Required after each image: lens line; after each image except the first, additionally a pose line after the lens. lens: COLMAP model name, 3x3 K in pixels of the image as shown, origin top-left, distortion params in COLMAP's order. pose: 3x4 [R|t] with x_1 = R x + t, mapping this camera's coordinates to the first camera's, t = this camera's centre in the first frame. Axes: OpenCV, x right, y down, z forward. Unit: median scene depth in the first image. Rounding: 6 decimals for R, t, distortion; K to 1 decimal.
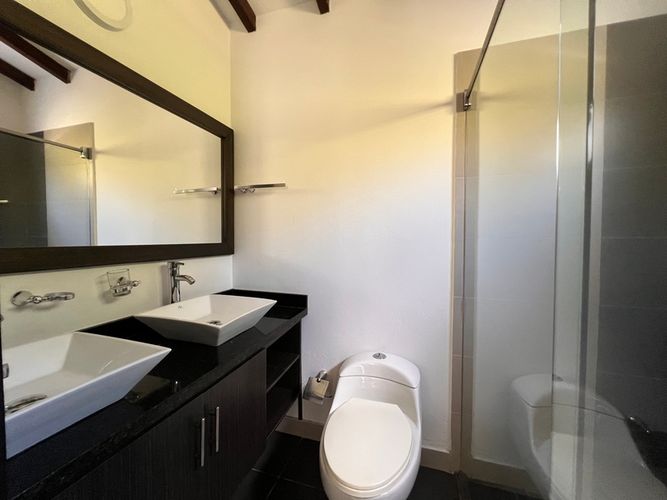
lens RADIAL K [[266.5, 0, 333.4], [0, 266.5, 247.6], [0, 0, 1]] dist [-0.000483, -0.000631]
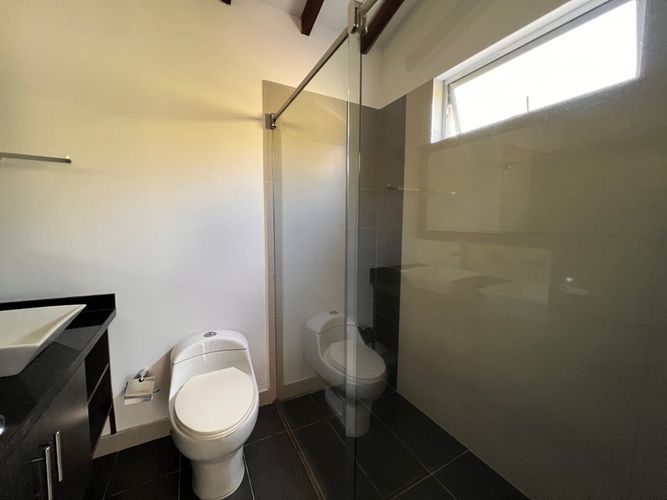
lens RADIAL K [[266.5, 0, 333.5], [0, 266.5, 247.1], [0, 0, 1]] dist [-0.000483, -0.000631]
pose [[0.704337, -0.062558, 0.707103, -0.240350], [0.017011, 0.997311, 0.071289, -0.028573], [-0.709661, -0.038182, 0.703507, -0.142227]]
